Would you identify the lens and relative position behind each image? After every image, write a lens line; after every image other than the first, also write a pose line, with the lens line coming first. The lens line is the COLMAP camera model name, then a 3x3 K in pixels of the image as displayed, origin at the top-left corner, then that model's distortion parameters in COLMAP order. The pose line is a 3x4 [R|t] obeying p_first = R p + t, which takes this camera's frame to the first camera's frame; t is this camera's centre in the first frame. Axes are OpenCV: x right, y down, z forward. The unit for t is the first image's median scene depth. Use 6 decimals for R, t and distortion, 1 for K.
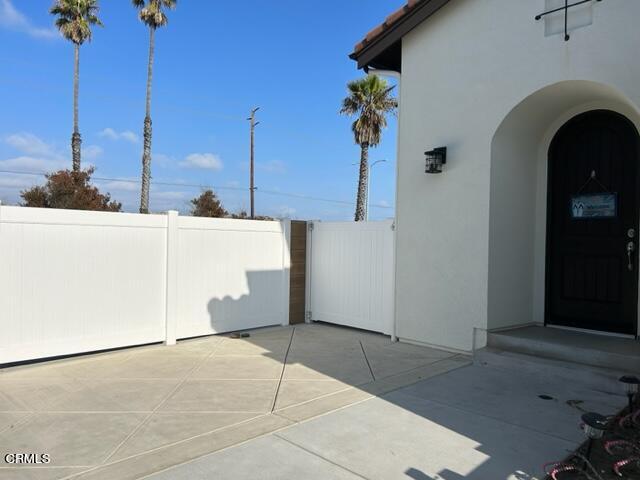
lens RADIAL K [[484.1, 0, 322.1], [0, 484.1, 243.1], [0, 0, 1]] dist [0.052221, -0.064266]
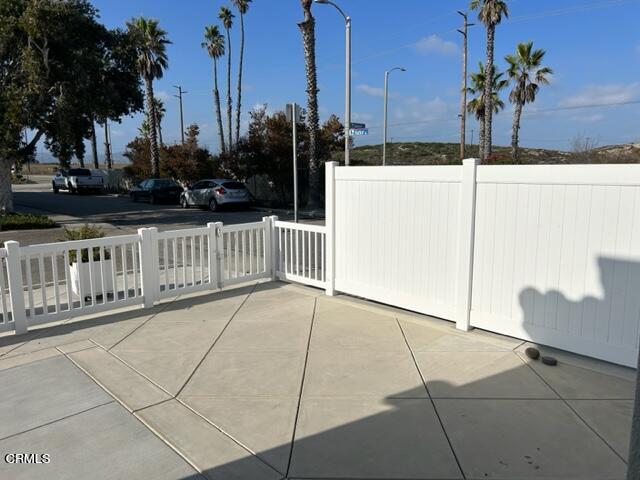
lens RADIAL K [[484.1, 0, 322.1], [0, 484.1, 243.1], [0, 0, 1]] dist [0.052221, -0.064266]
pose [[-0.025433, 0.138977, -0.989969, 0.543299], [0.003050, 0.990296, 0.138944, -0.049899], [0.999672, 0.000515, -0.025610, 0.924088]]
